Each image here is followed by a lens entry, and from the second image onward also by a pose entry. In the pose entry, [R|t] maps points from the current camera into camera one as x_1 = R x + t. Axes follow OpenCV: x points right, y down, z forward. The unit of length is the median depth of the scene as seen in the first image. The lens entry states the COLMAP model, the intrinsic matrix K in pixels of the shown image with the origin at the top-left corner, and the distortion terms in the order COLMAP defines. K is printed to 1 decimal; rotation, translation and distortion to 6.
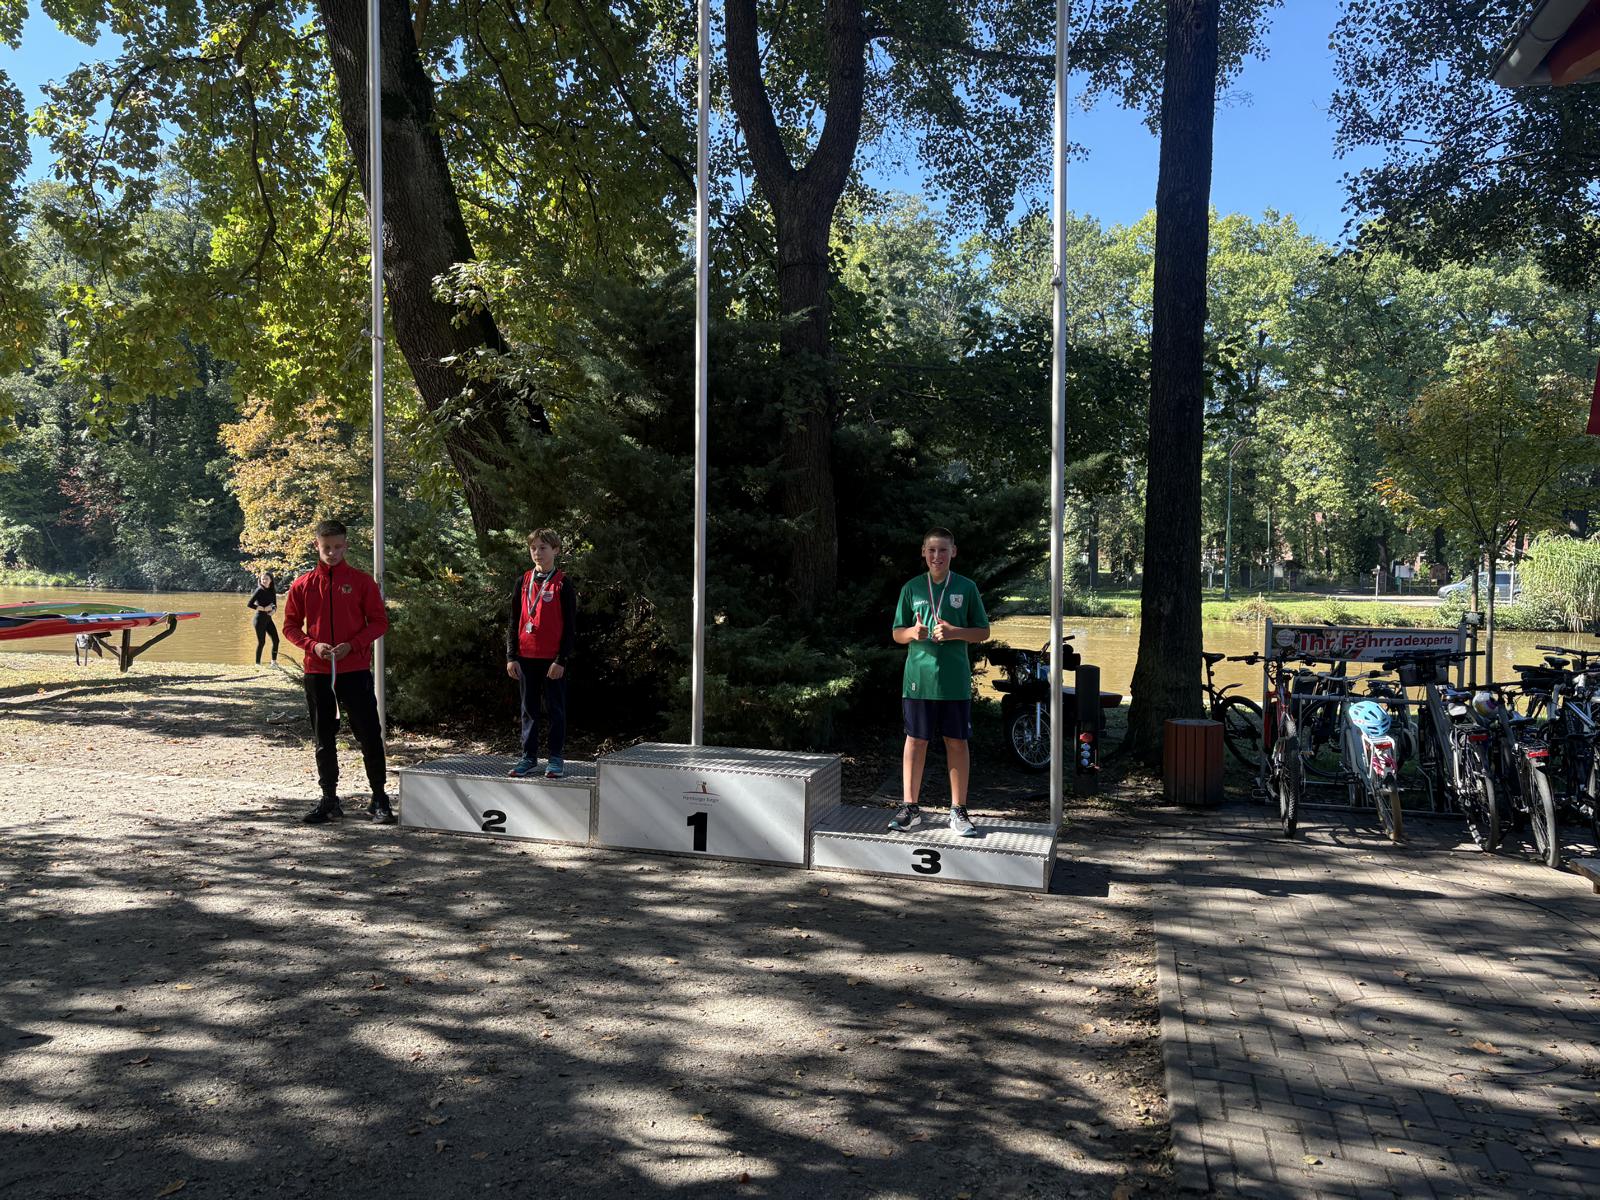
lens RADIAL K [[1212.3, 0, 793.4], [0, 1212.3, 600.1], [0, 0, 1]] dist [0.002248, -0.001598]
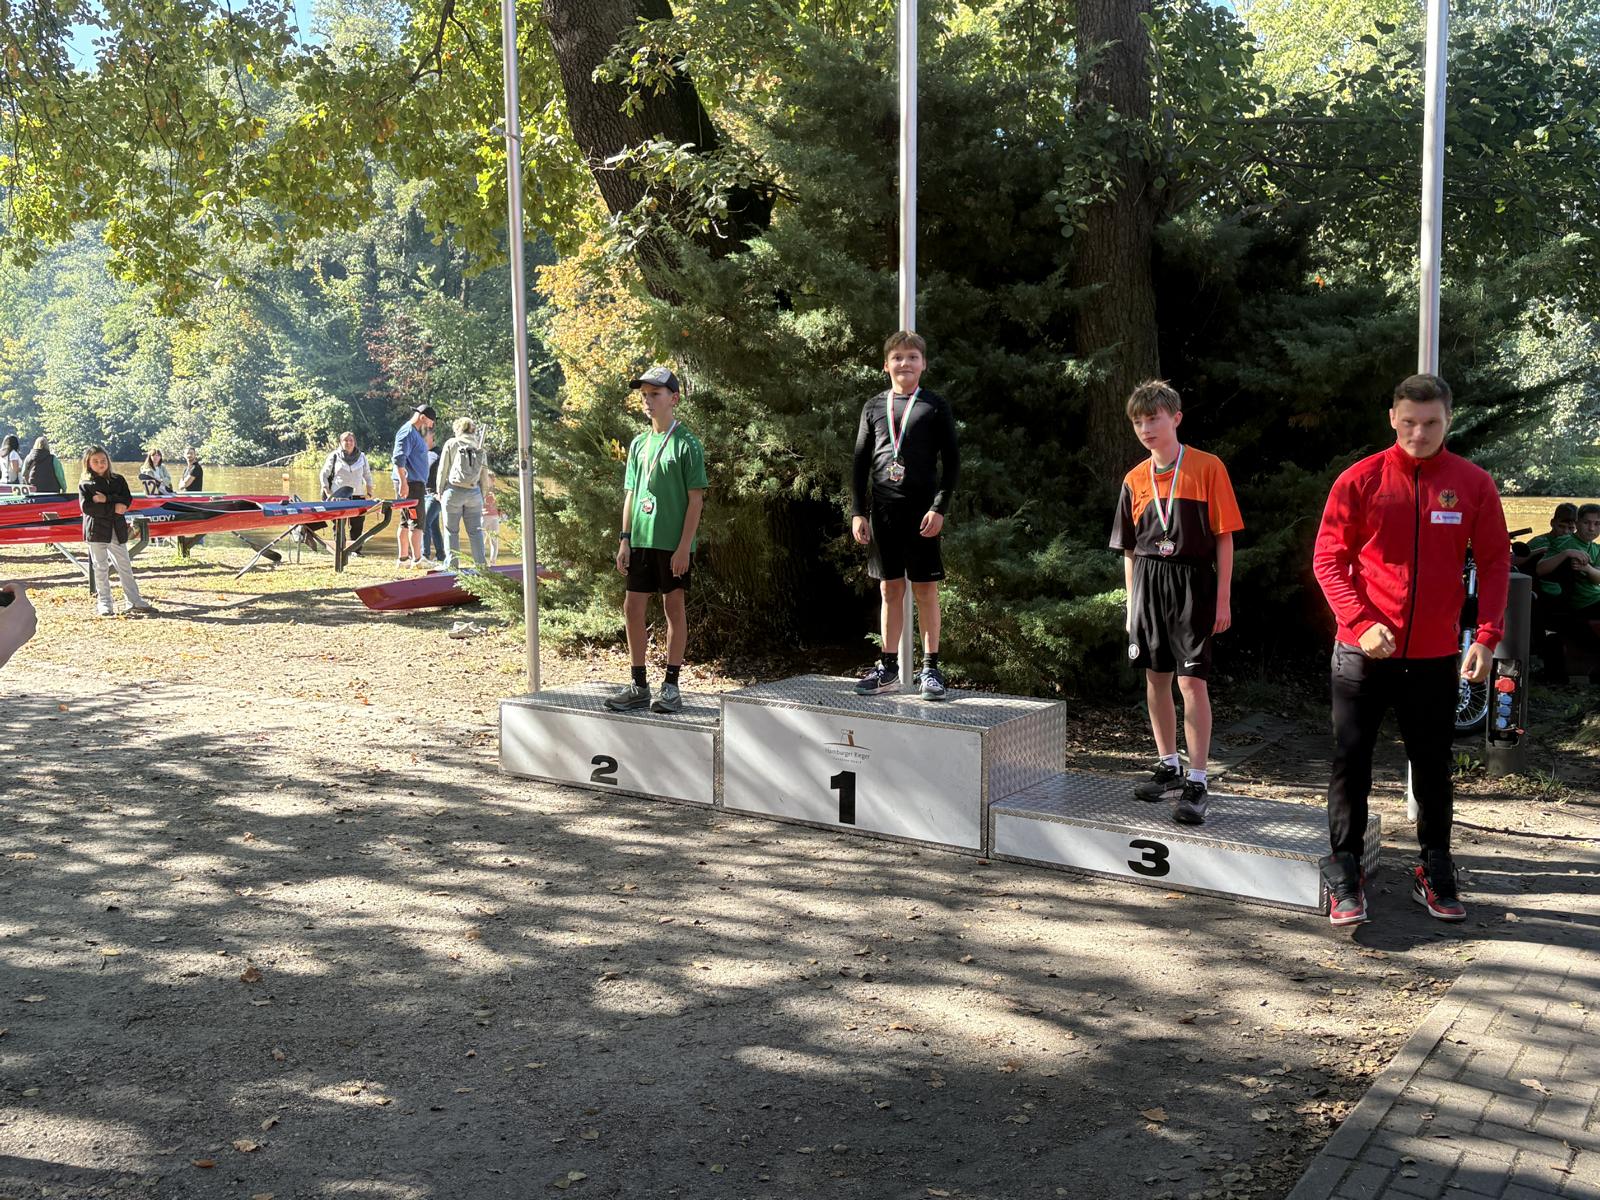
lens RADIAL K [[1630.6, 0, 766.7], [0, 1630.6, 626.3], [0, 0, 1]] dist [0.012936, -0.001744]
pose [[0.948542, 0.018118, -0.316133, 0.101749], [0.009966, 0.996159, 0.086994, 0.001785], [0.316495, -0.085668, 0.944718, 0.039048]]
